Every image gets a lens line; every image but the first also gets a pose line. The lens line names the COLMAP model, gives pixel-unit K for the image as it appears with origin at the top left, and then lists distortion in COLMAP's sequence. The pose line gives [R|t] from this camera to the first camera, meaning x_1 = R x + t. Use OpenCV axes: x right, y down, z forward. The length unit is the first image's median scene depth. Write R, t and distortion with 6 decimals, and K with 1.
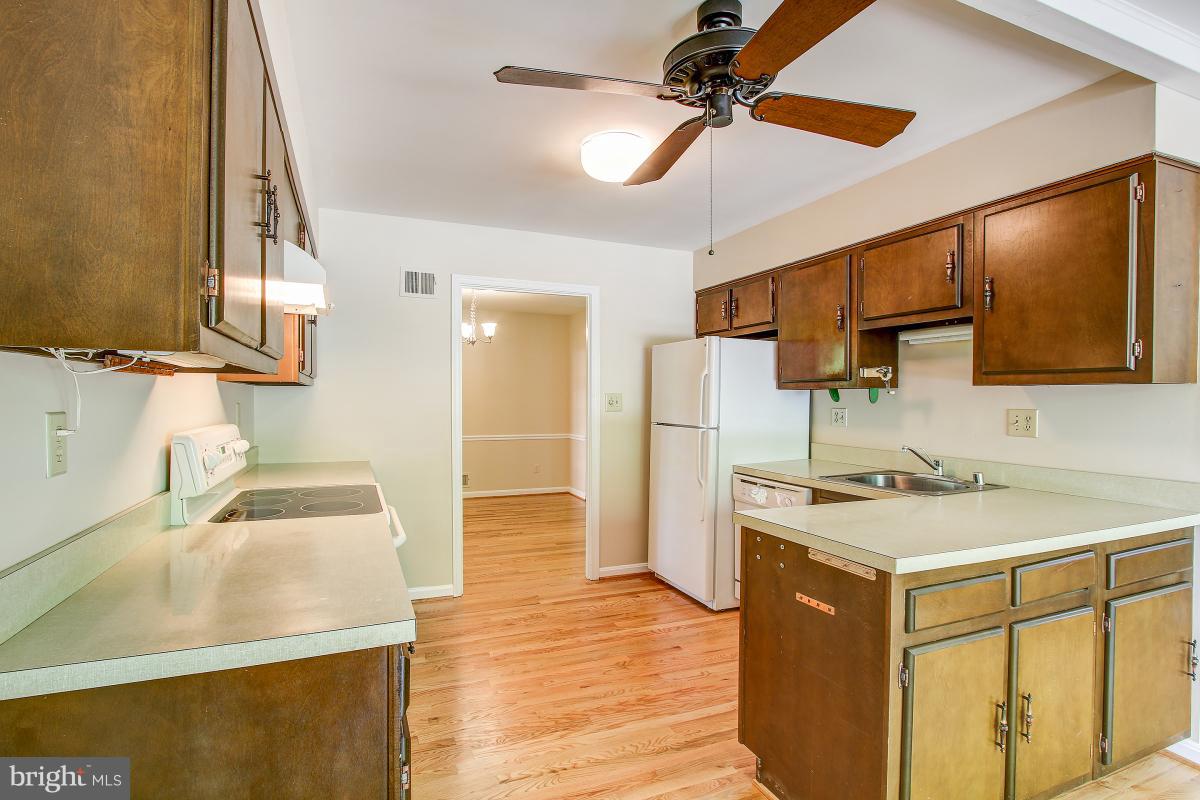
lens RADIAL K [[578.4, 0, 602.9], [0, 578.4, 384.3], [0, 0, 1]] dist [-0.011168, 0.001052]
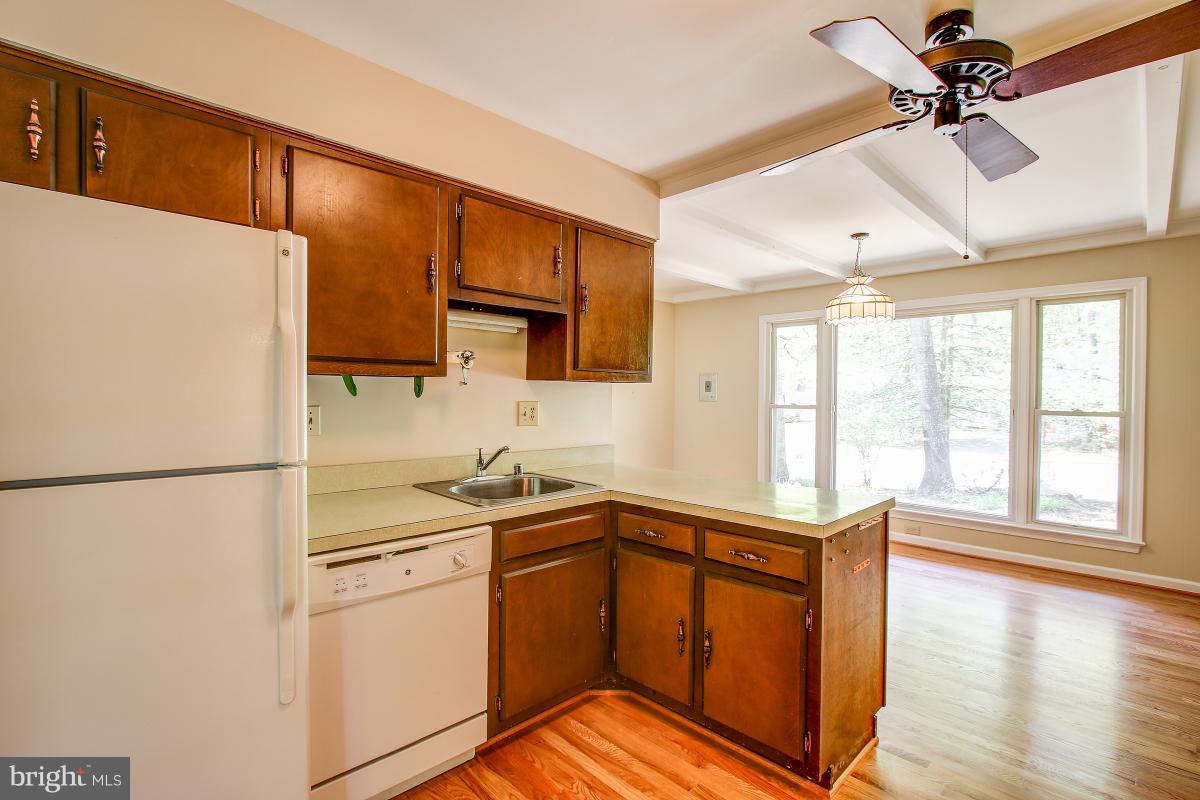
lens RADIAL K [[563.5, 0, 600.0], [0, 563.5, 400.0], [0, 0, 1]] dist [-0.002403, 0.000061]
pose [[-0.374080, -0.015494, 0.927267, -0.311177], [-0.028918, 0.999569, 0.005036, 0.028015], [-0.926946, -0.024931, -0.374367, 1.153669]]
